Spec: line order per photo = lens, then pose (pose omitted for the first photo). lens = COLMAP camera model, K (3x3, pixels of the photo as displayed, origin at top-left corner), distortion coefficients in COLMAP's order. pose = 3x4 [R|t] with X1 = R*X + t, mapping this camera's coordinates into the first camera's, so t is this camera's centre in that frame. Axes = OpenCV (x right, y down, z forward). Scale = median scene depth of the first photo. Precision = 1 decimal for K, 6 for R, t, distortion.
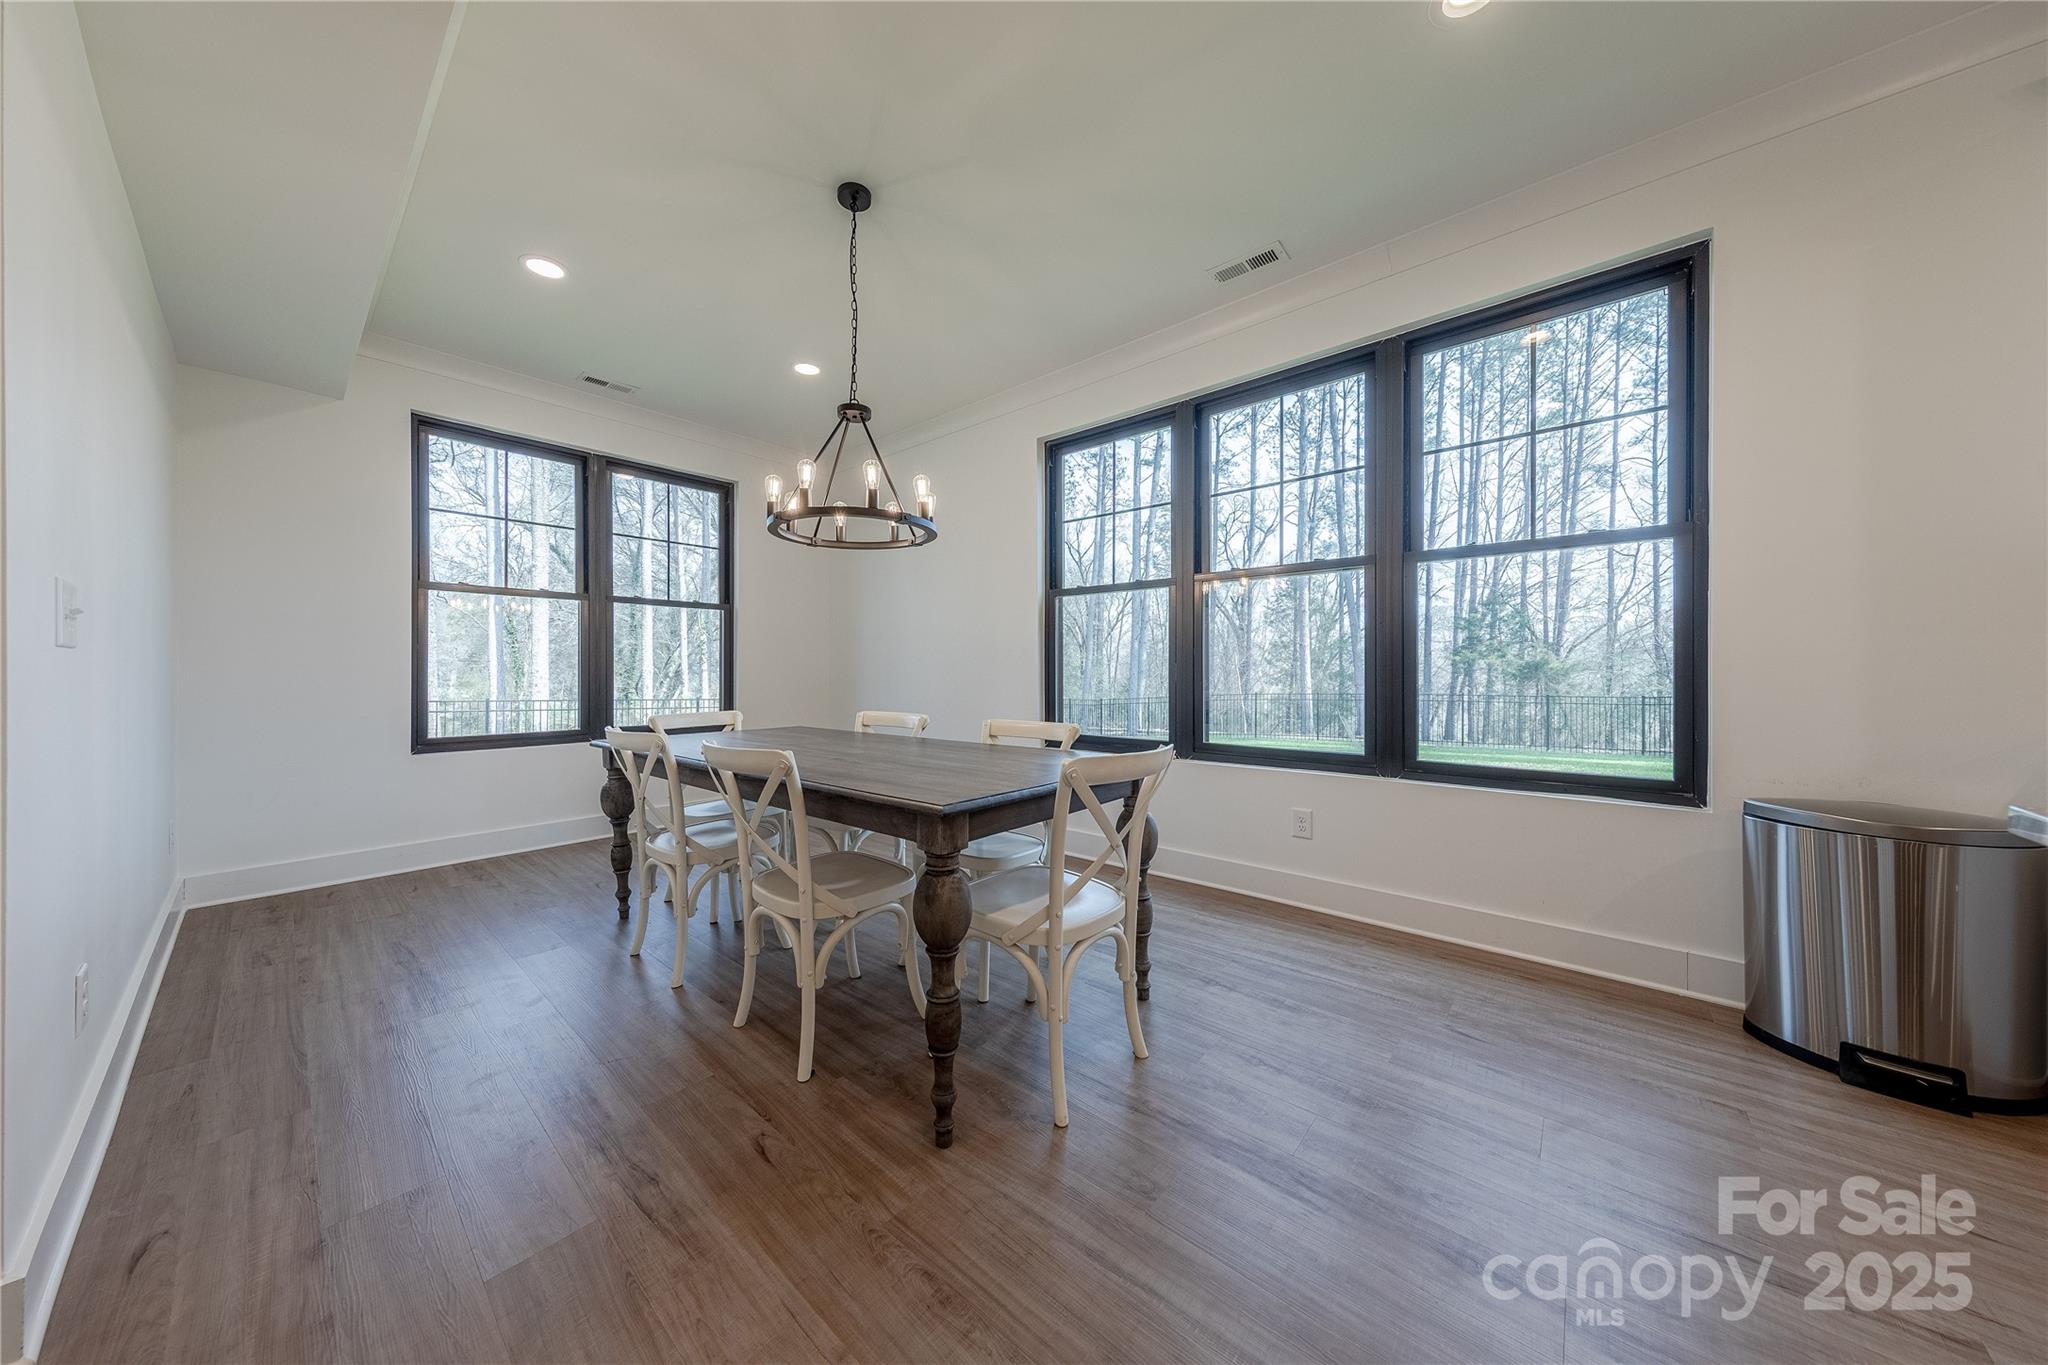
lens RADIAL K [[643.5, 0, 990.7], [0, 643.5, 675.8], [0, 0, 1]] dist [0.004962, -0.000419]
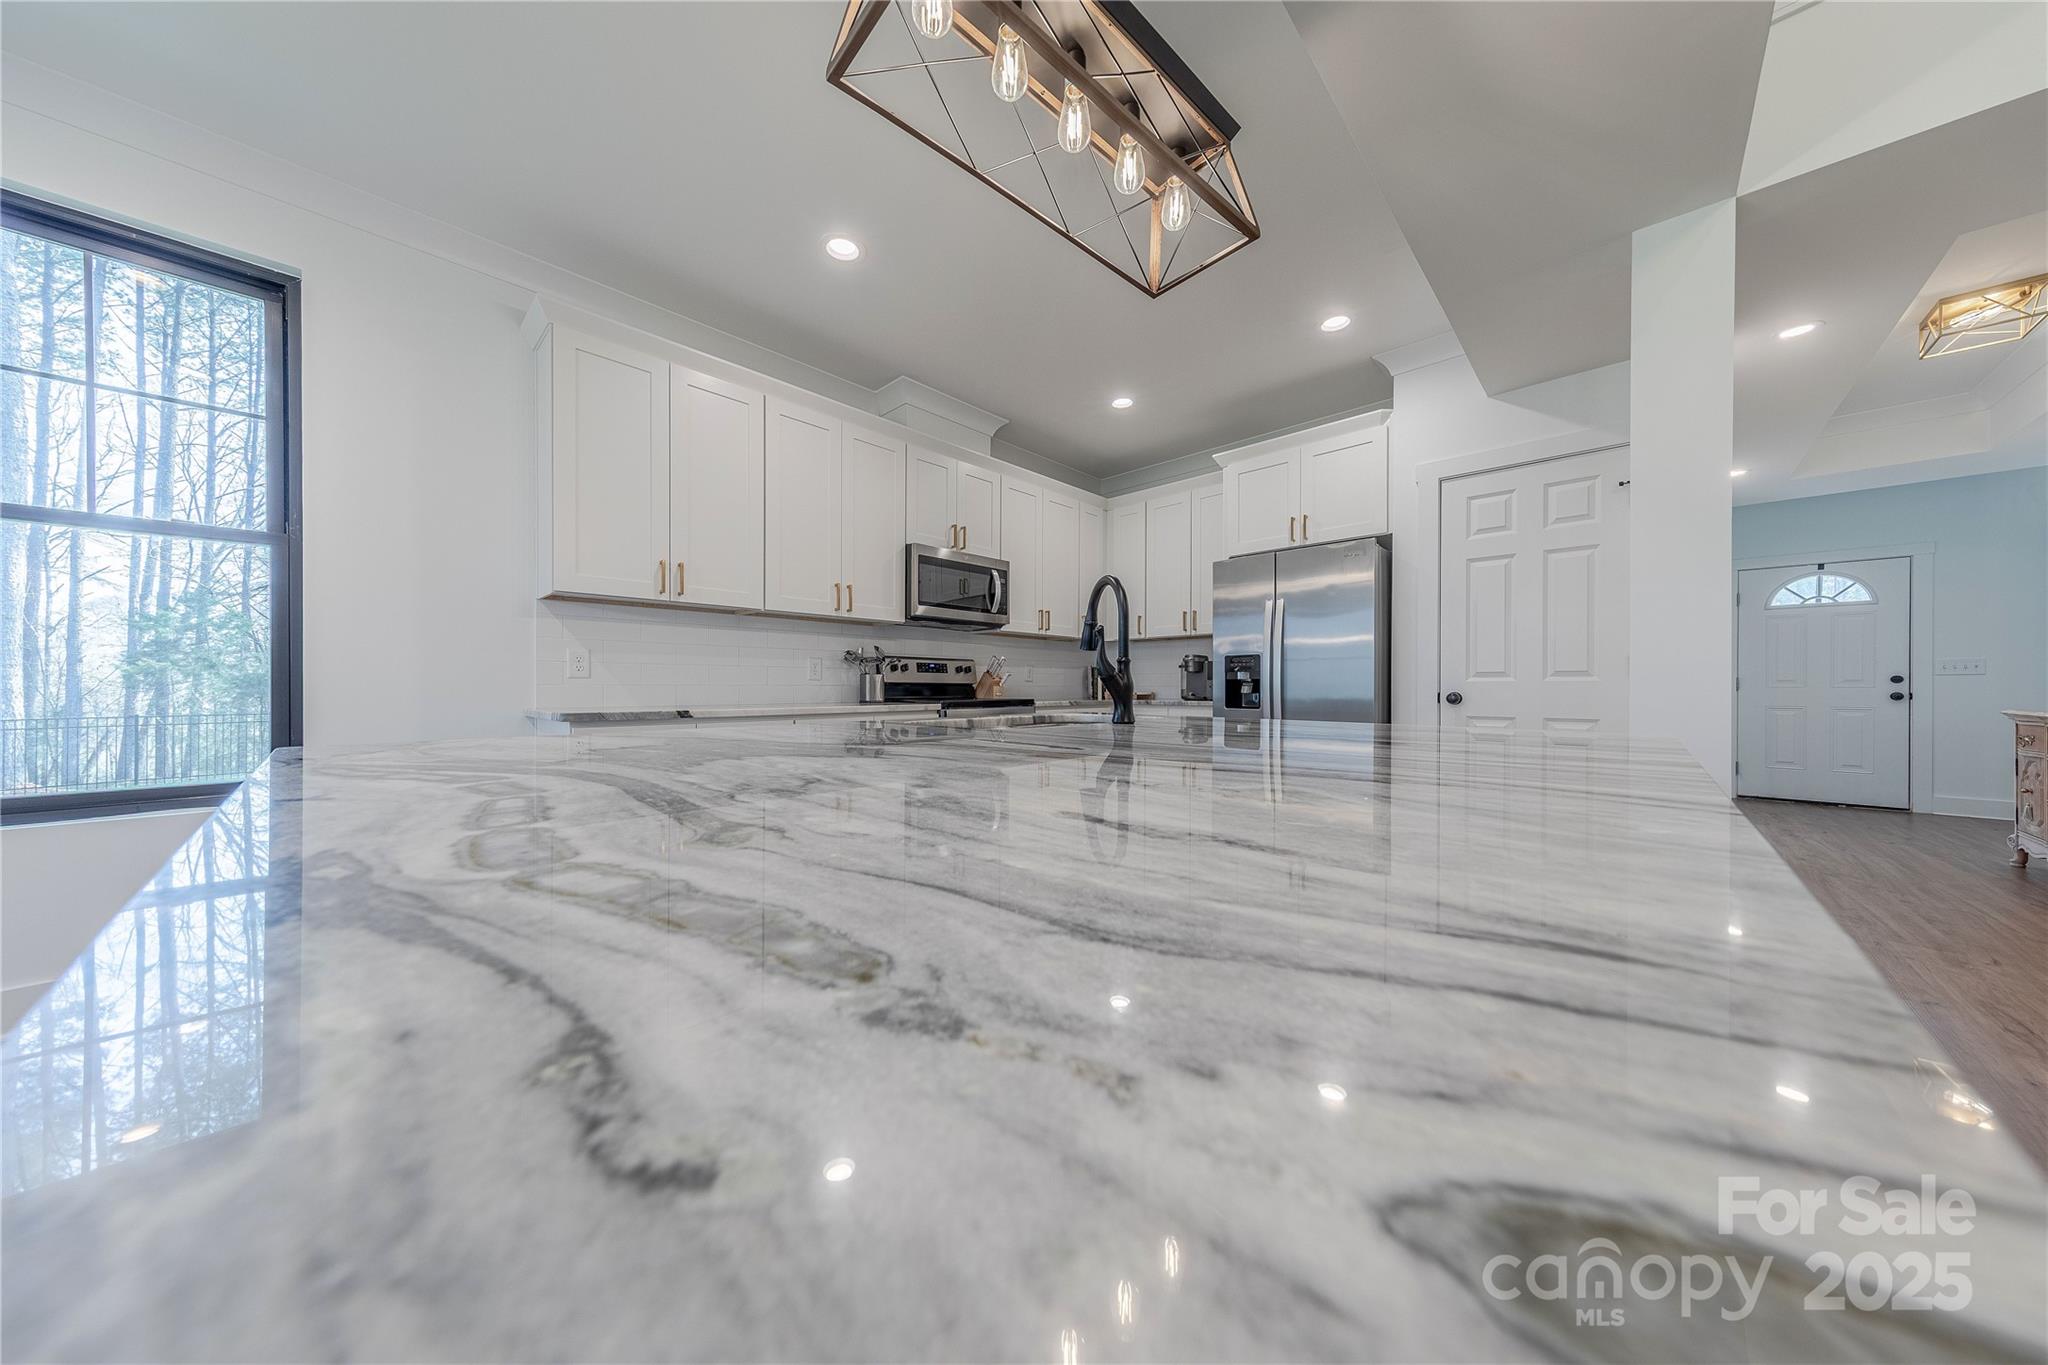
lens RADIAL K [[643.5, 0, 1007.7], [0, 643.5, 688.2], [0, 0, 1]] dist [0.004962, -0.000419]
pose [[0.023430, 0.001486, 0.999724, 0.043783], [0.004726, 0.999988, -0.001597, 0.016511], [-0.999714, 0.004762, 0.023422, -0.166657]]
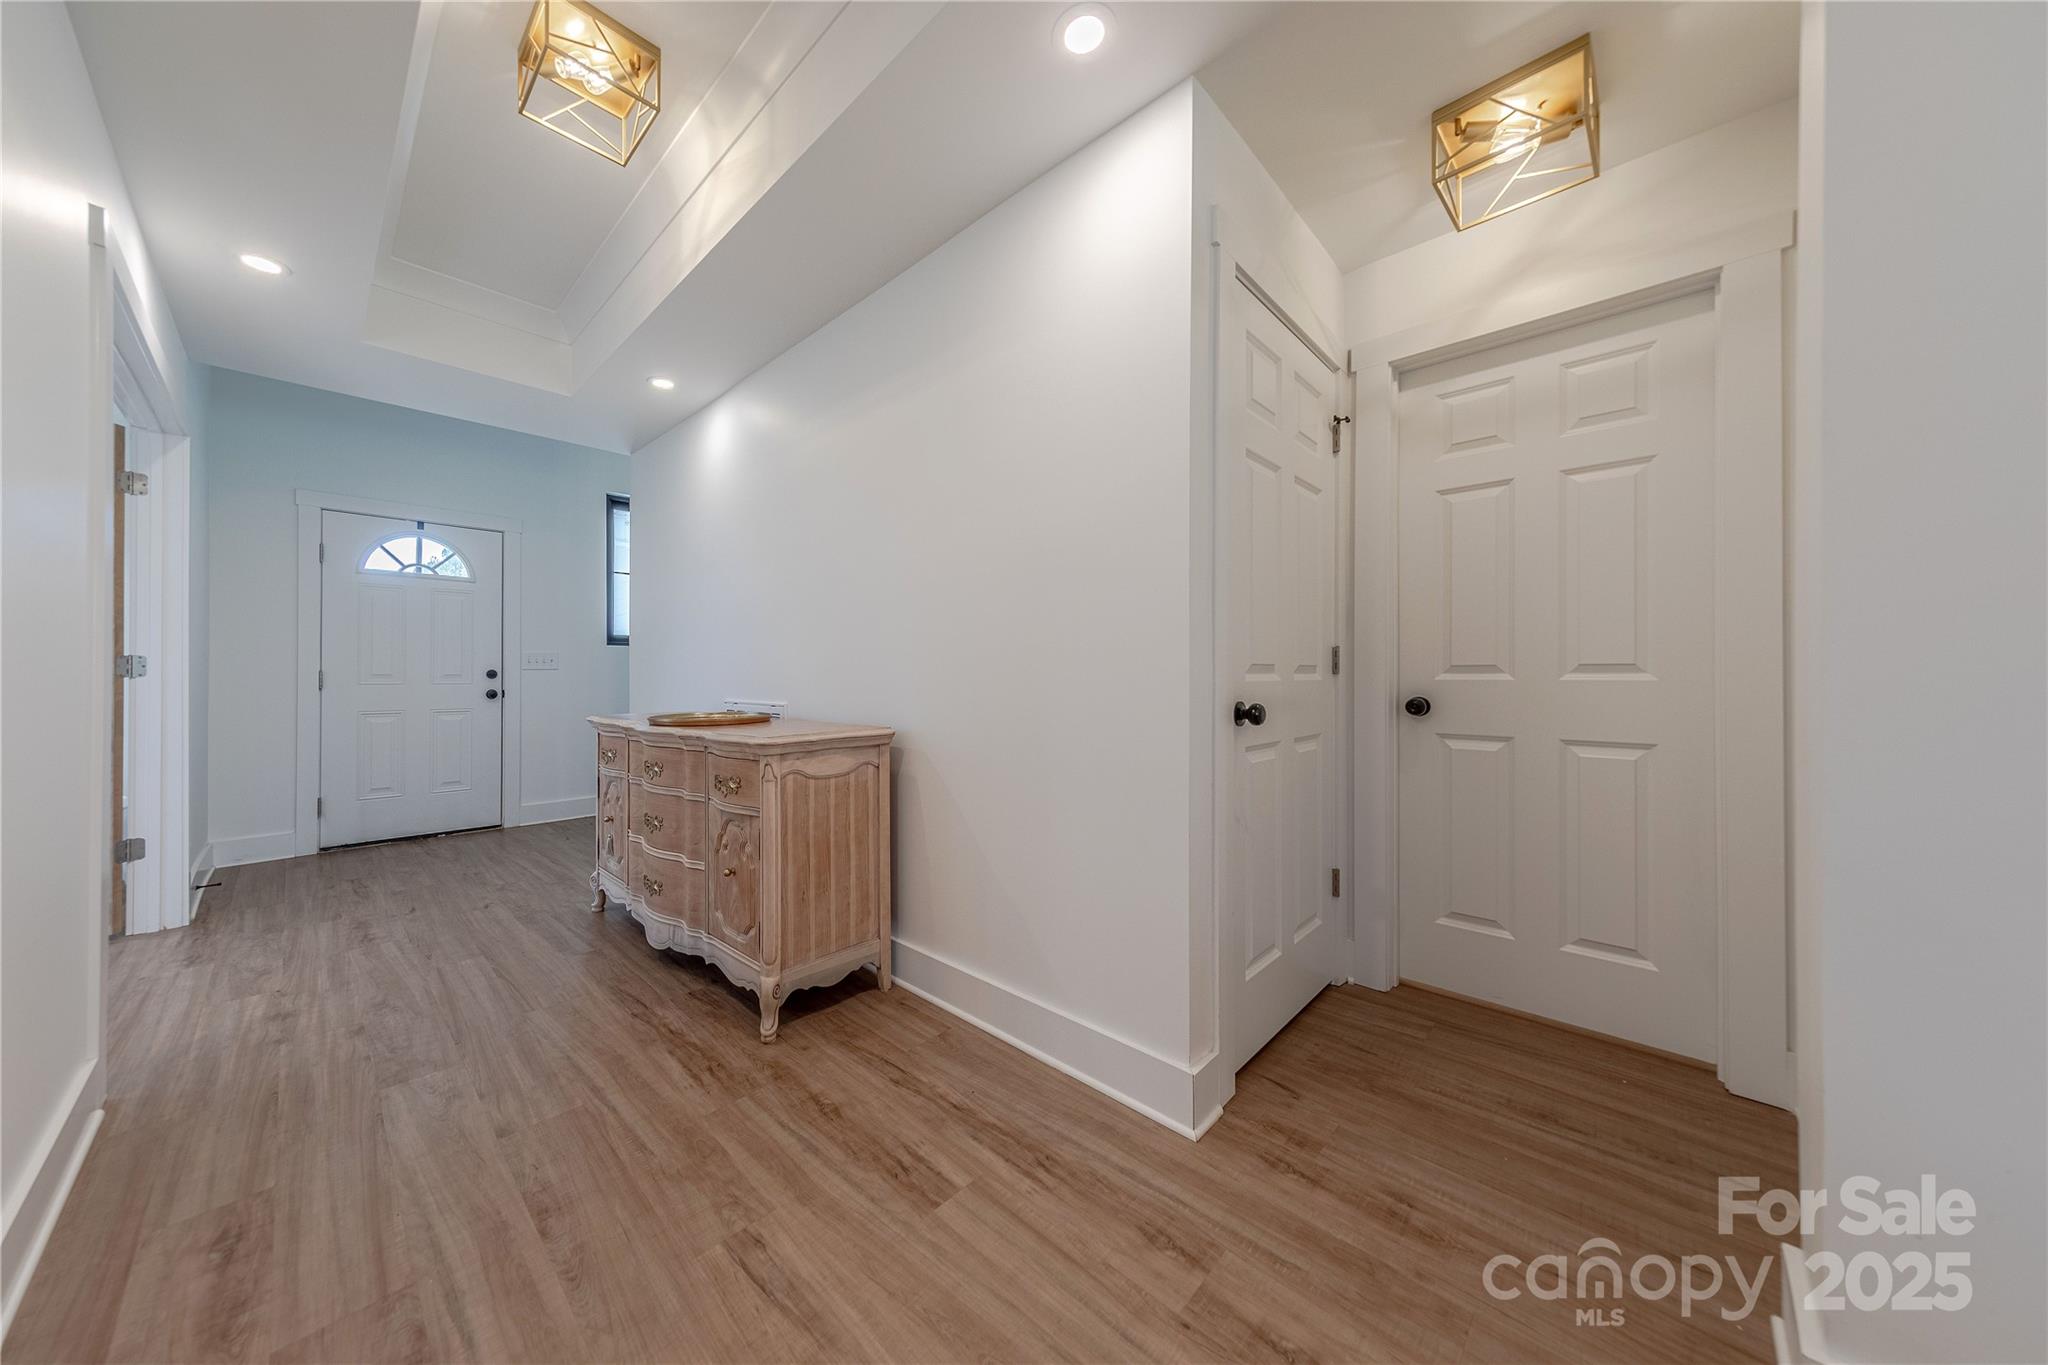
lens RADIAL K [[713.8, 0, 970.3], [0, 713.8, 678.1], [0, 0, 1]] dist [0.021604, 0.000111]
pose [[-0.997754, 0.000739, 0.066985, 0.758130], [0.000964, 0.999994, 0.003319, 0.003656], [-0.066982, 0.003376, -0.997748, -1.098359]]
